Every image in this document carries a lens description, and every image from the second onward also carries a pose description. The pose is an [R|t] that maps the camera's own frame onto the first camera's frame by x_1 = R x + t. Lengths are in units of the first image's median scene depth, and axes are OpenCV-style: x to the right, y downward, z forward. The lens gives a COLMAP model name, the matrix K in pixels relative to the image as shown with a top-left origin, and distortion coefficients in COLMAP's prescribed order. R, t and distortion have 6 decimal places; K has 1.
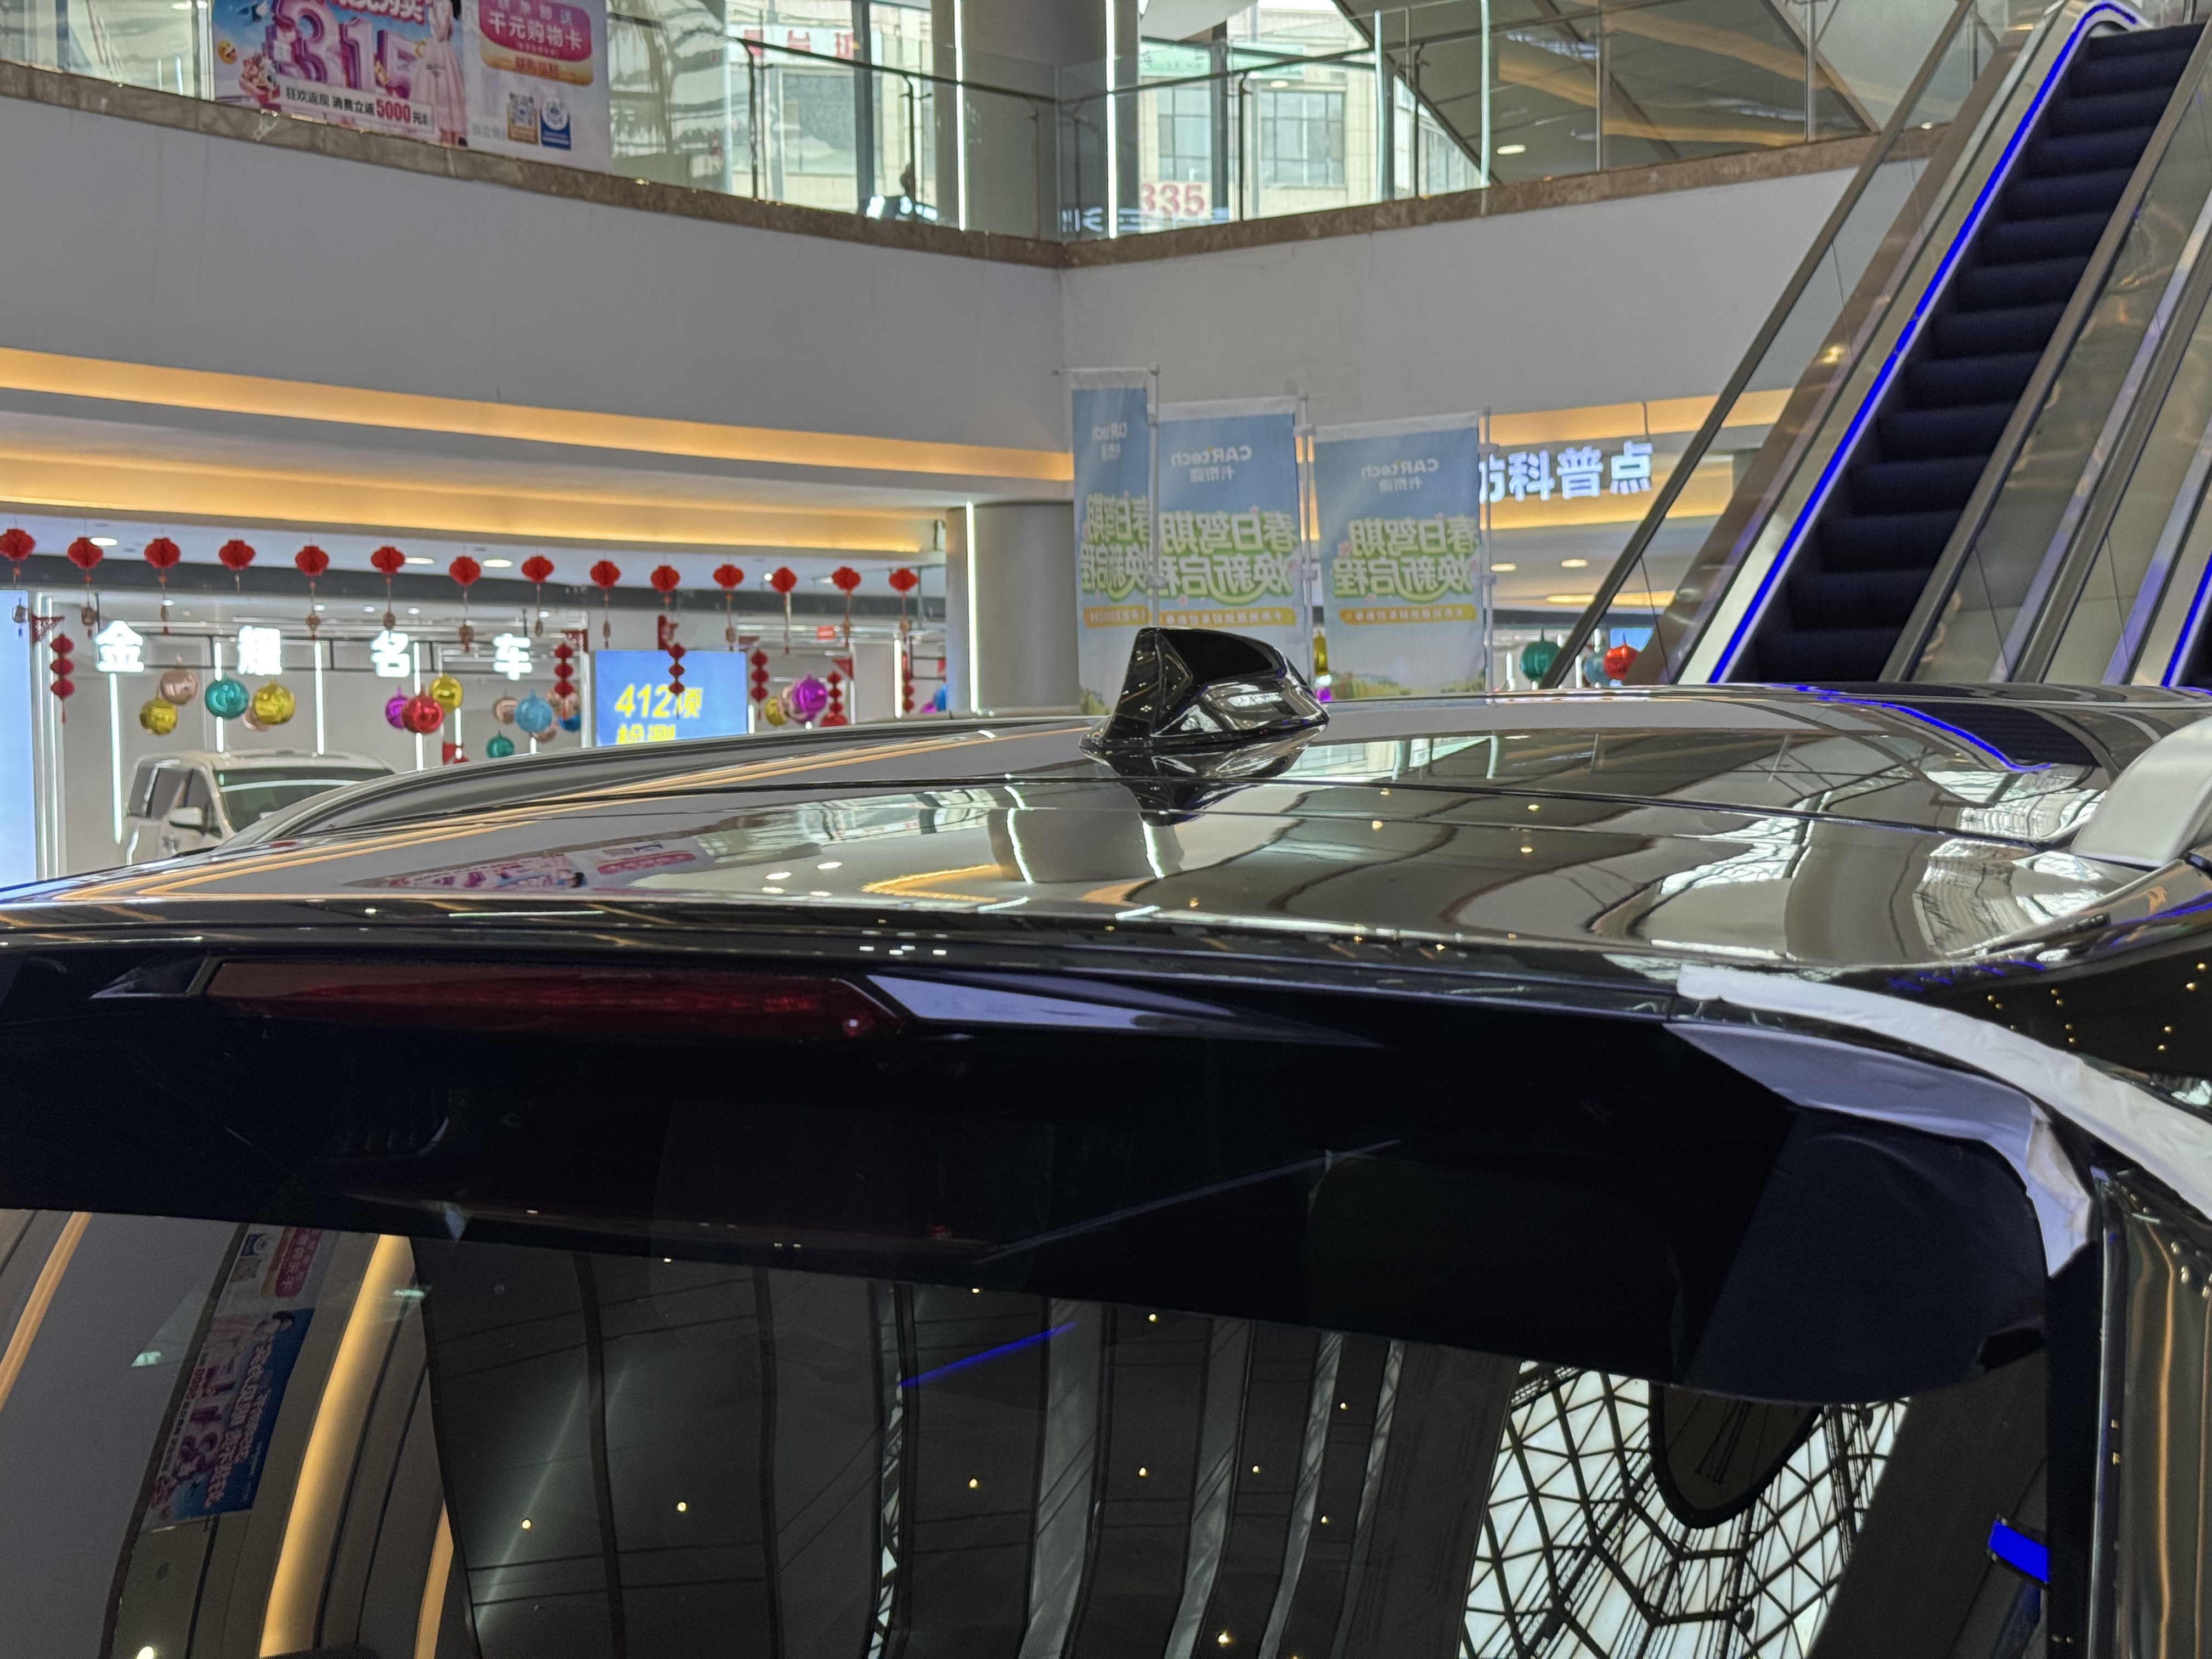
lens RADIAL K [[3115.4, 0, 1093.8], [0, 3115.4, 837.6], [0, 0, 1]] dist [0.149228, -0.139597]
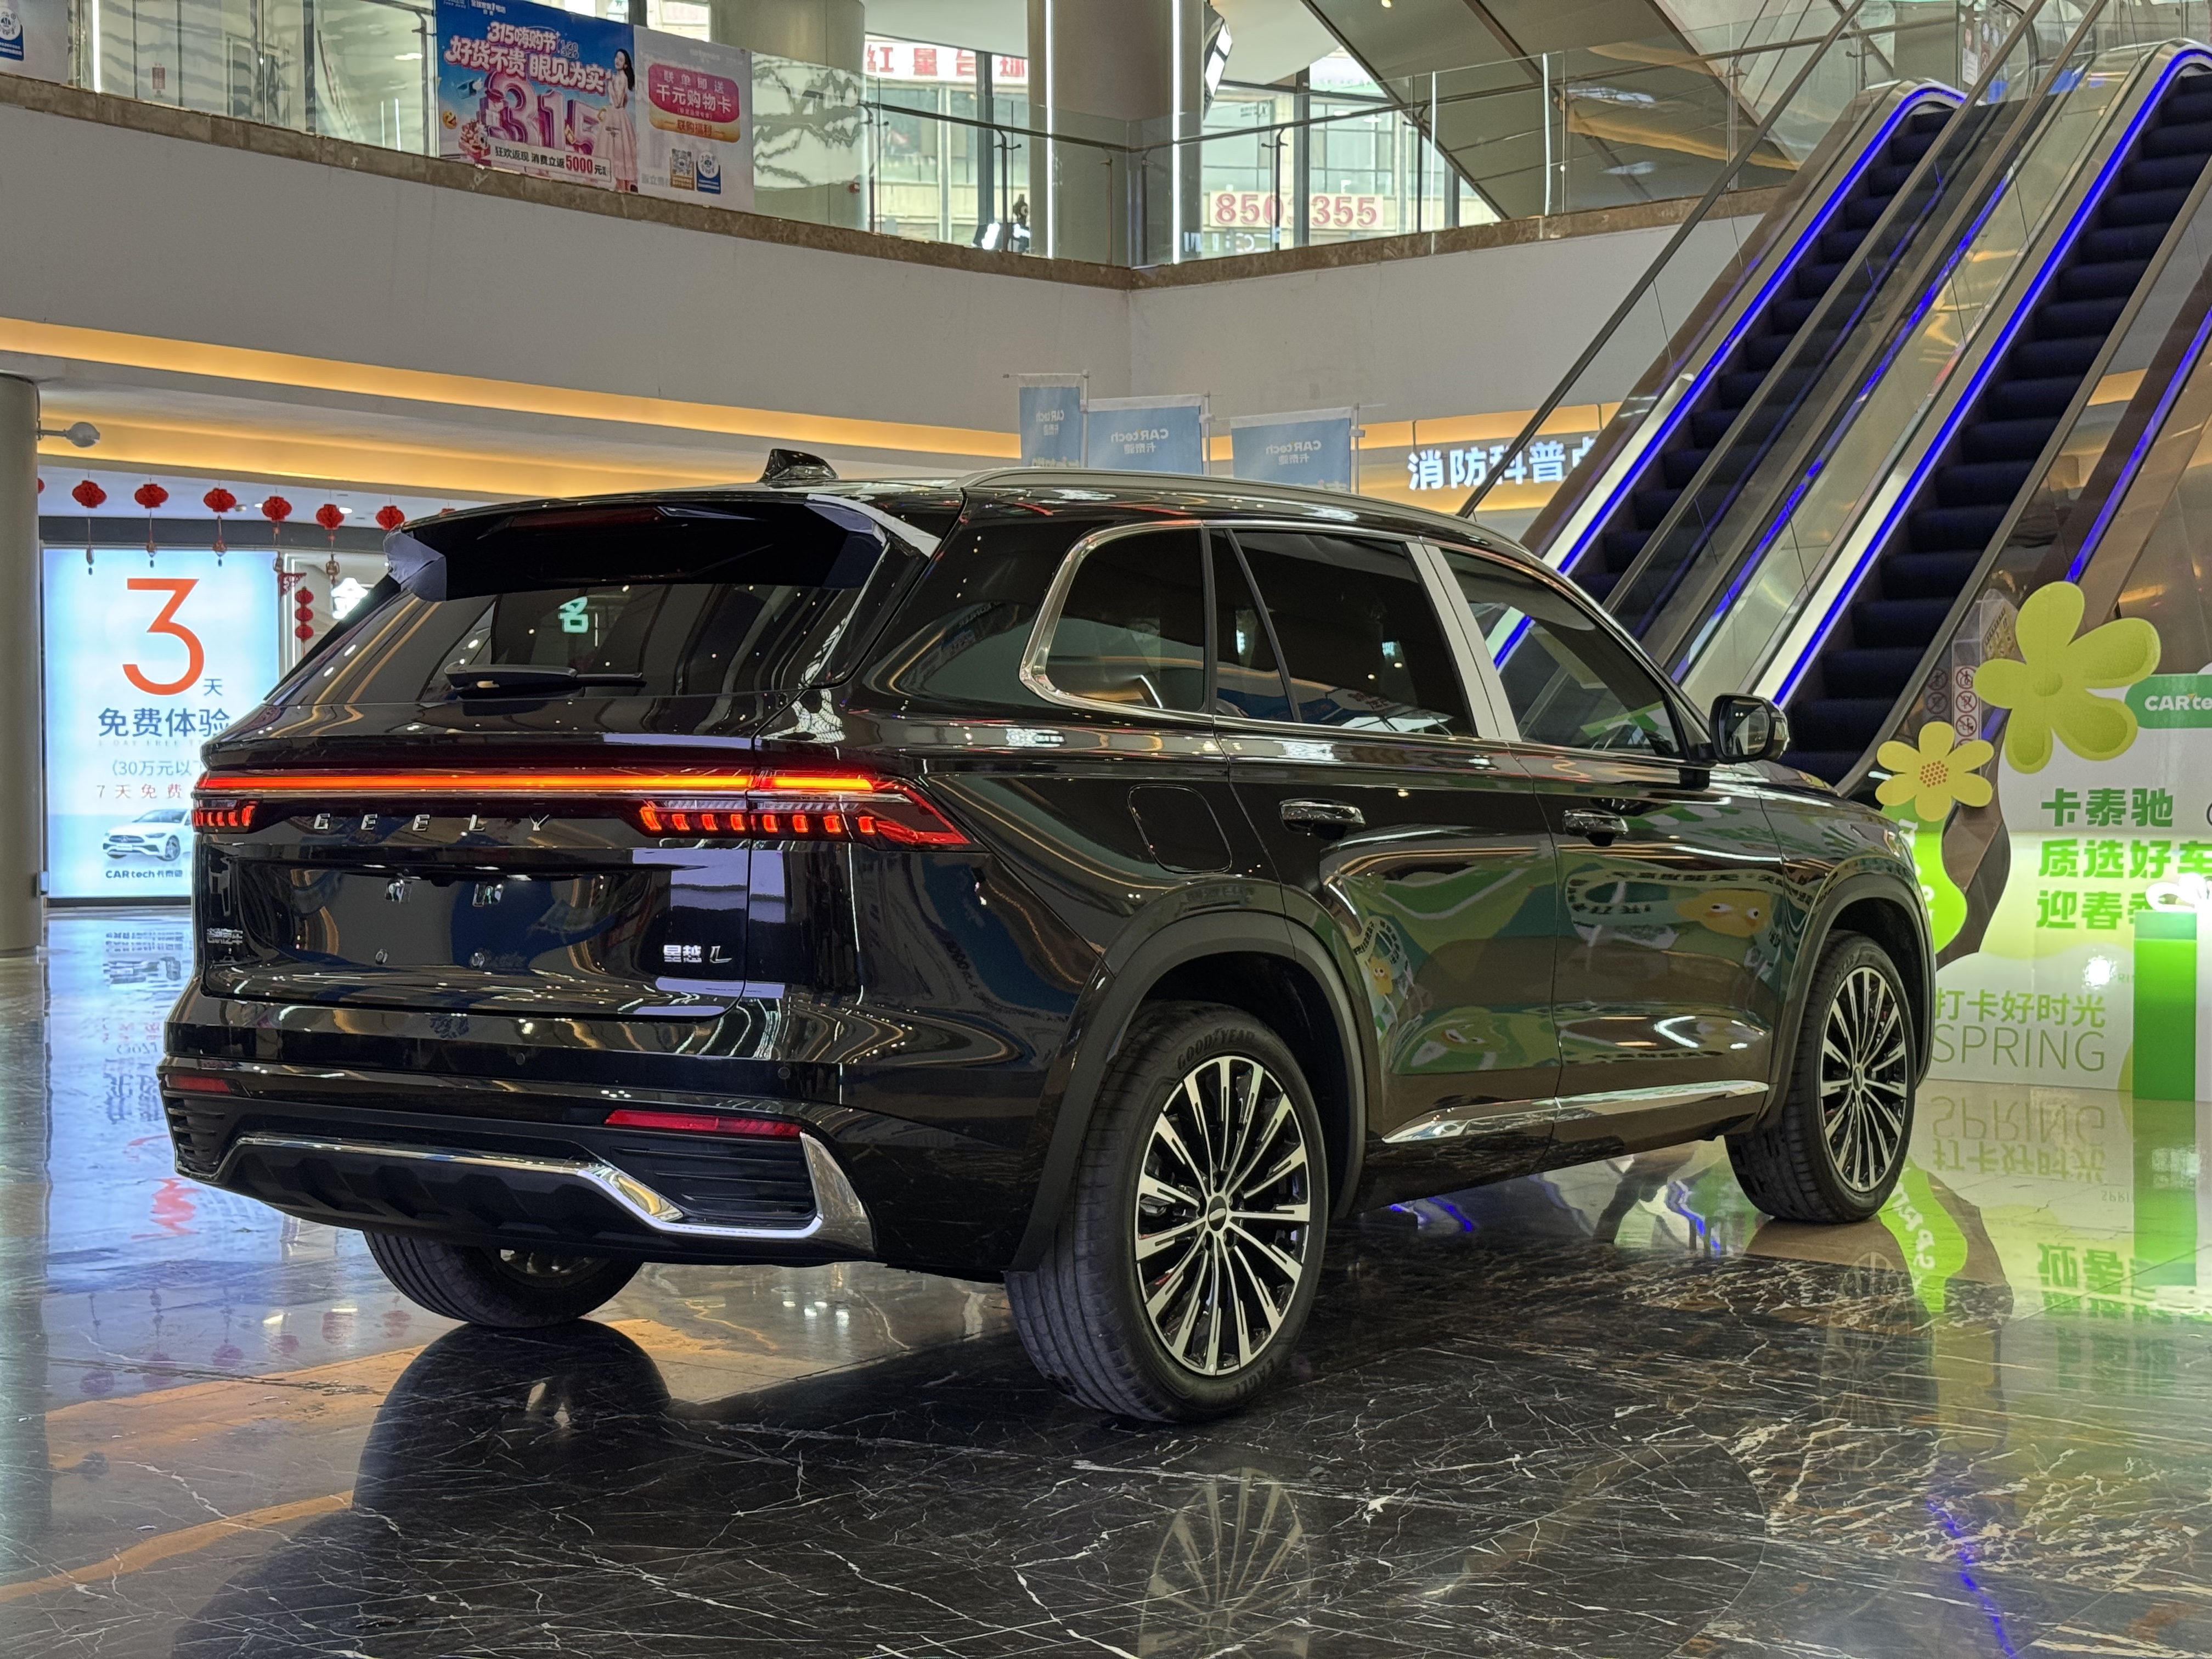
lens RADIAL K [[3110.8, 0, 1121.5], [0, 3110.8, 817.4], [0, 0, 1]] dist [0.192448, -0.420101]
pose [[0.998866, 0.012318, -0.045983, 0.050935], [-0.012659, 0.999895, -0.007118, 0.032979], [0.045890, 0.007692, 0.998917, -0.223054]]
